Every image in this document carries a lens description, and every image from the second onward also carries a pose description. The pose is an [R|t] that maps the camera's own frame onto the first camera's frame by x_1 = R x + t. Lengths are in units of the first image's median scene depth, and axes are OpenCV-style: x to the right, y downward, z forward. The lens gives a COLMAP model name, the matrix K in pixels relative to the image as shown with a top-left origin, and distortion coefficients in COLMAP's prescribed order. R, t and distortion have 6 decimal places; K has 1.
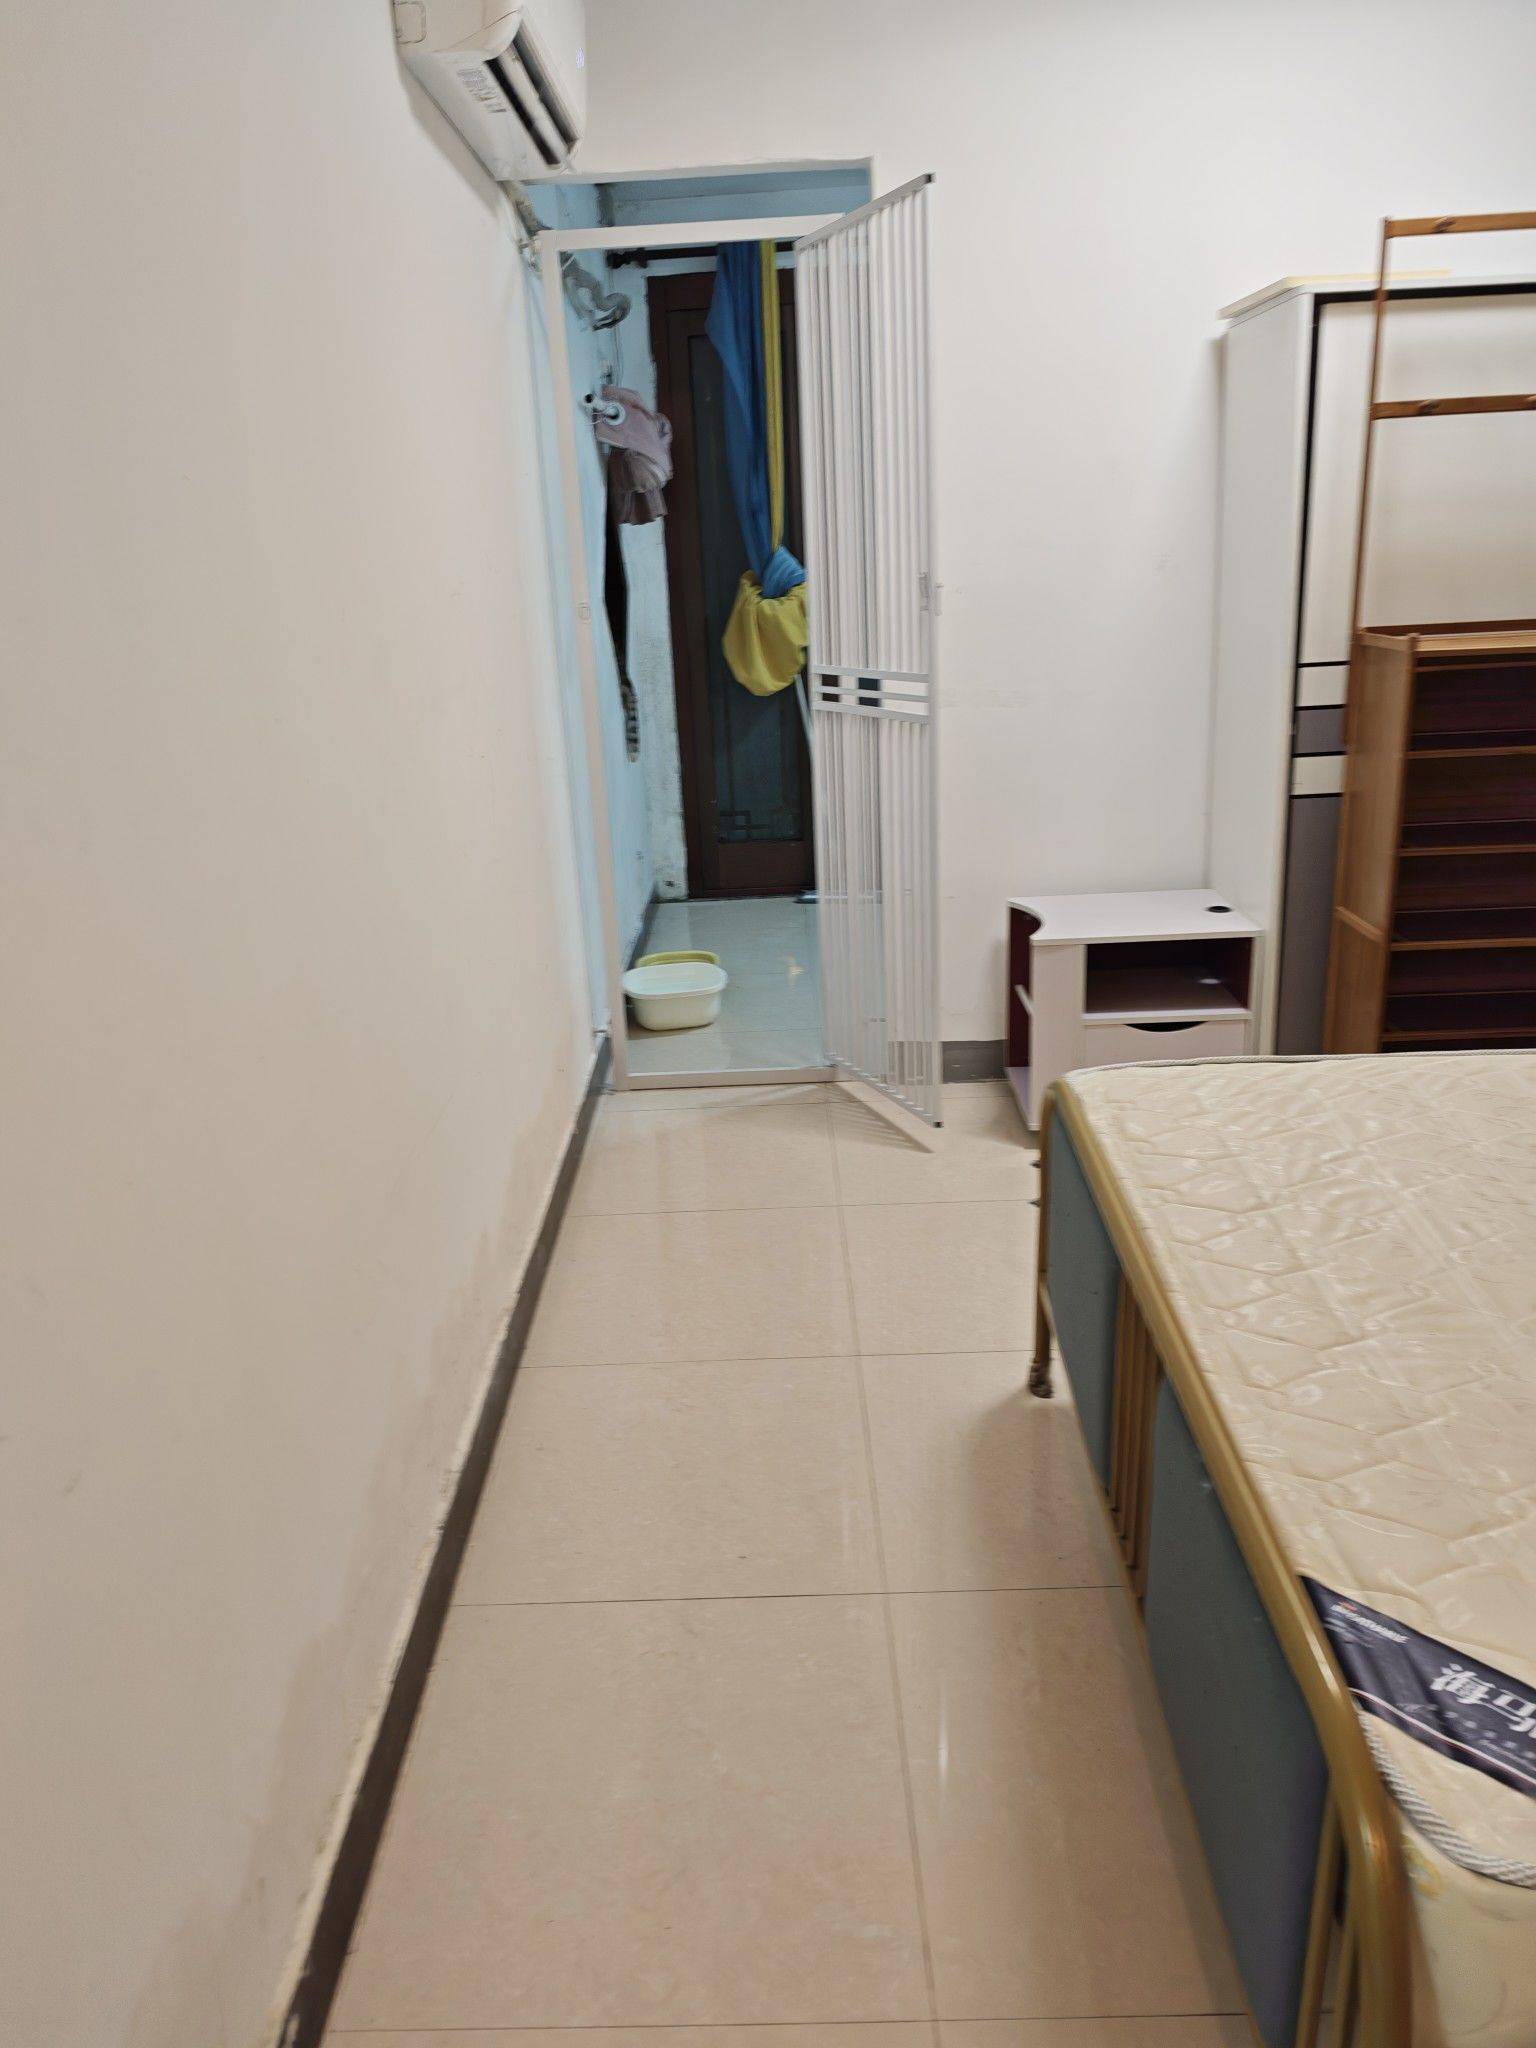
lens RADIAL K [[1380.3, 0, 760.9], [0, 1380.3, 973.8], [0, 0, 1]] dist [0.047311, -0.078023]
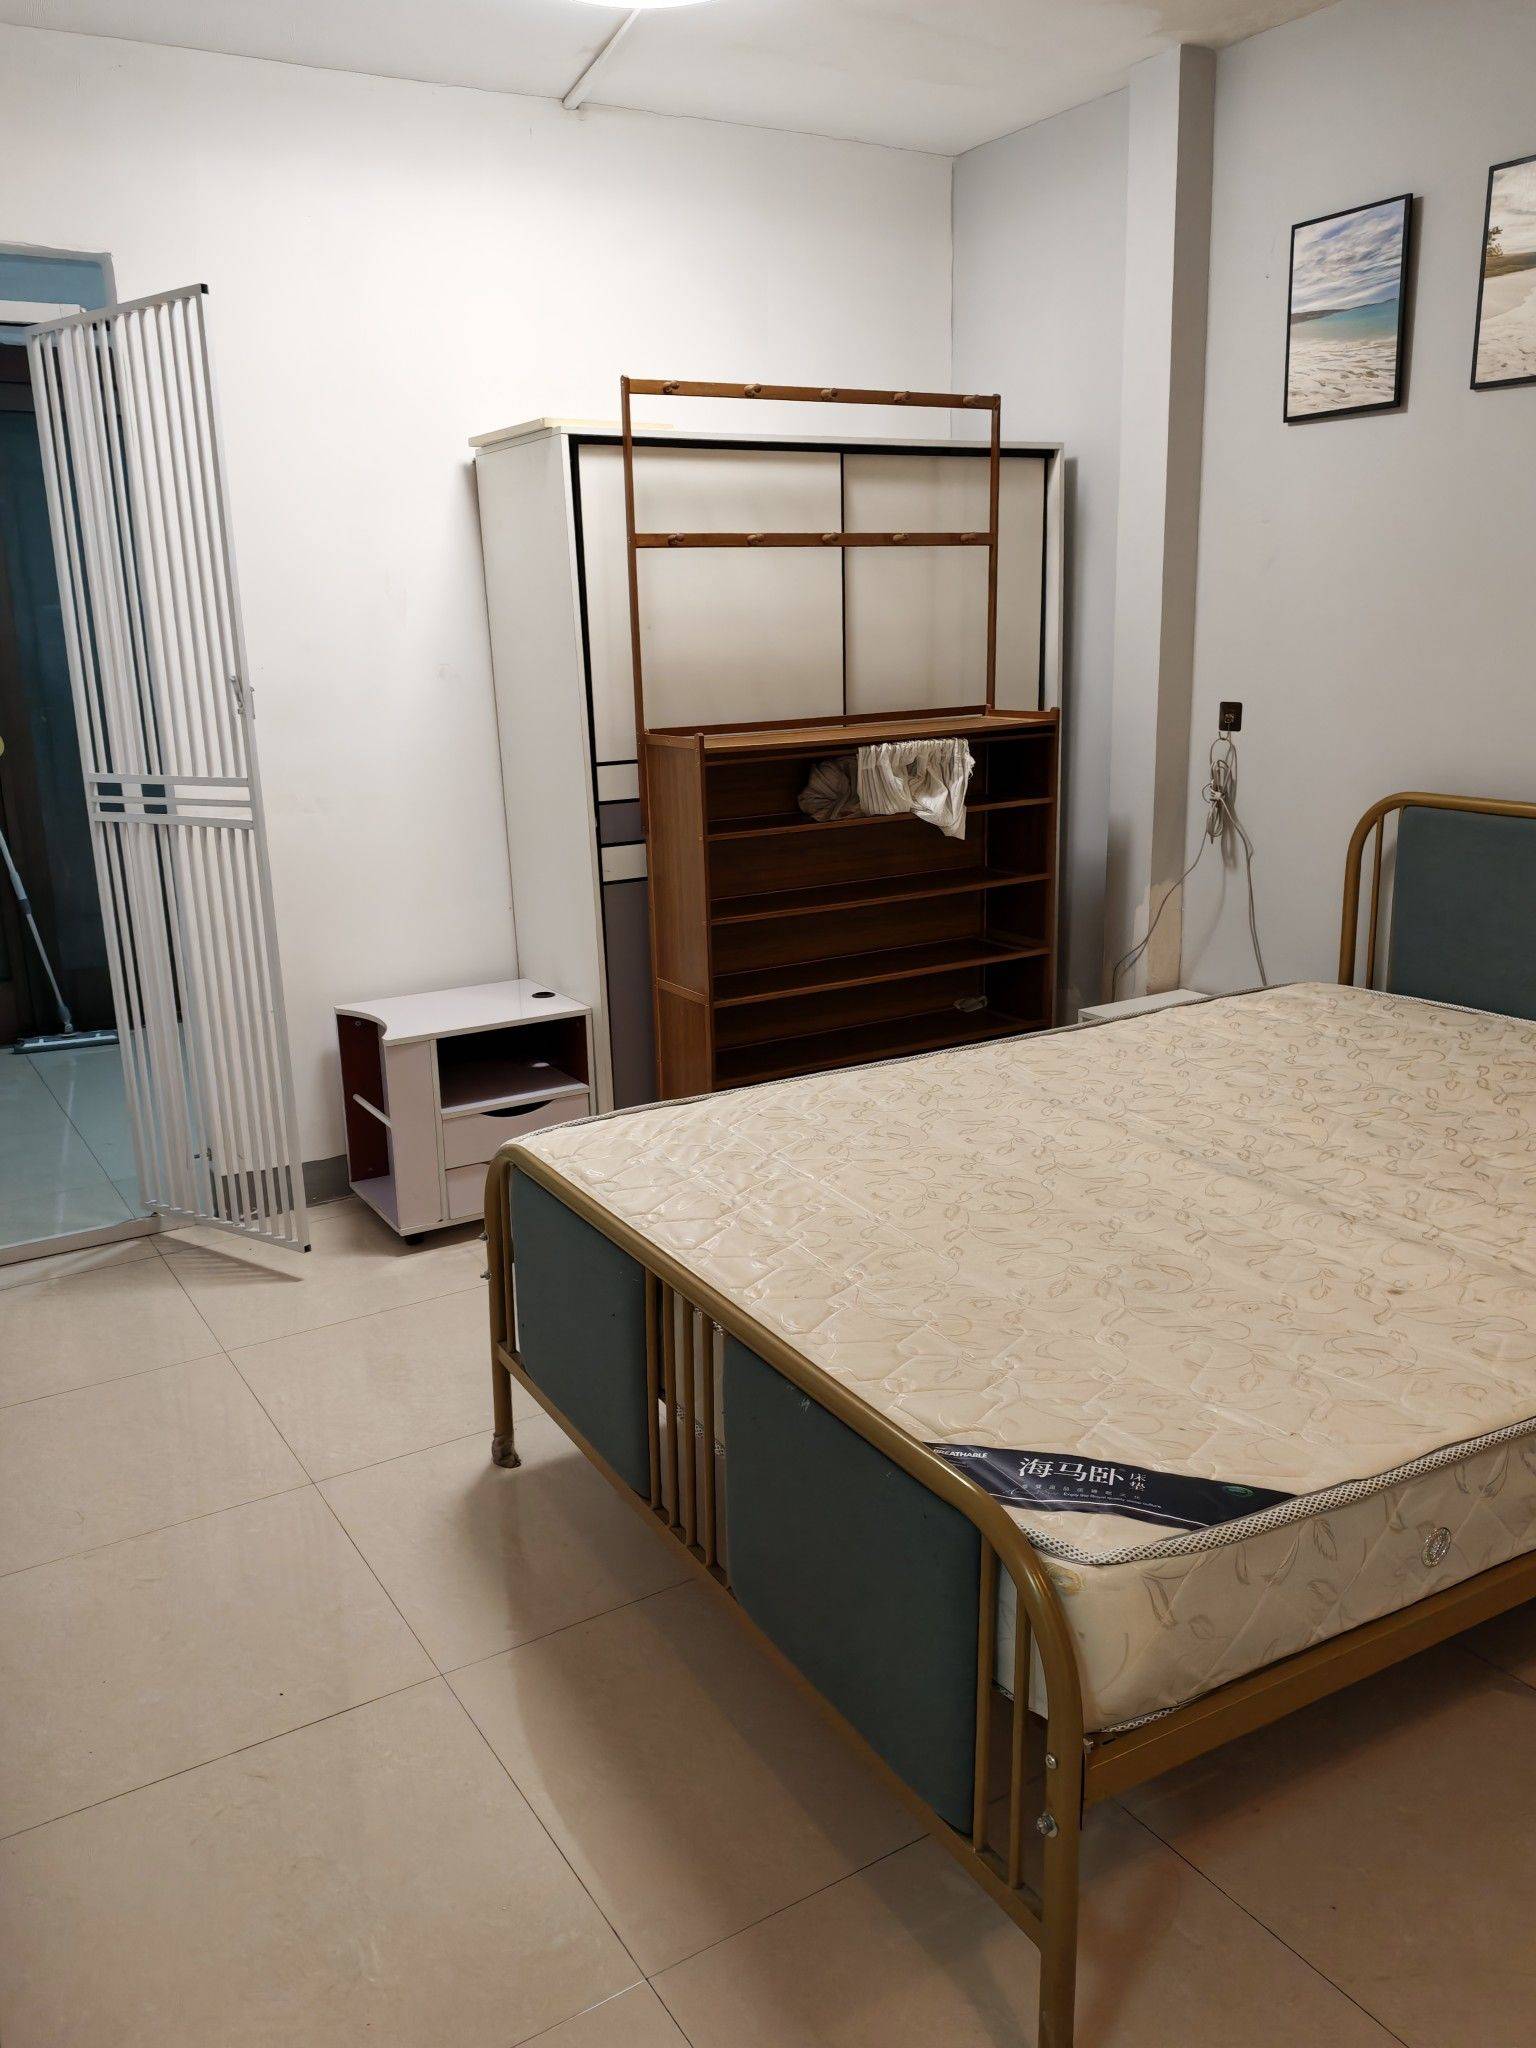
lens RADIAL K [[1510.2, 0, 746.2], [0, 1510.2, 980.3], [0, 0, 1]] dist [0.080458, -0.137328]
pose [[0.847016, -0.091806, 0.523579, -0.153585], [0.138982, 0.988959, -0.051429, 0.025101], [-0.513076, 0.116329, 0.850424, -0.059640]]
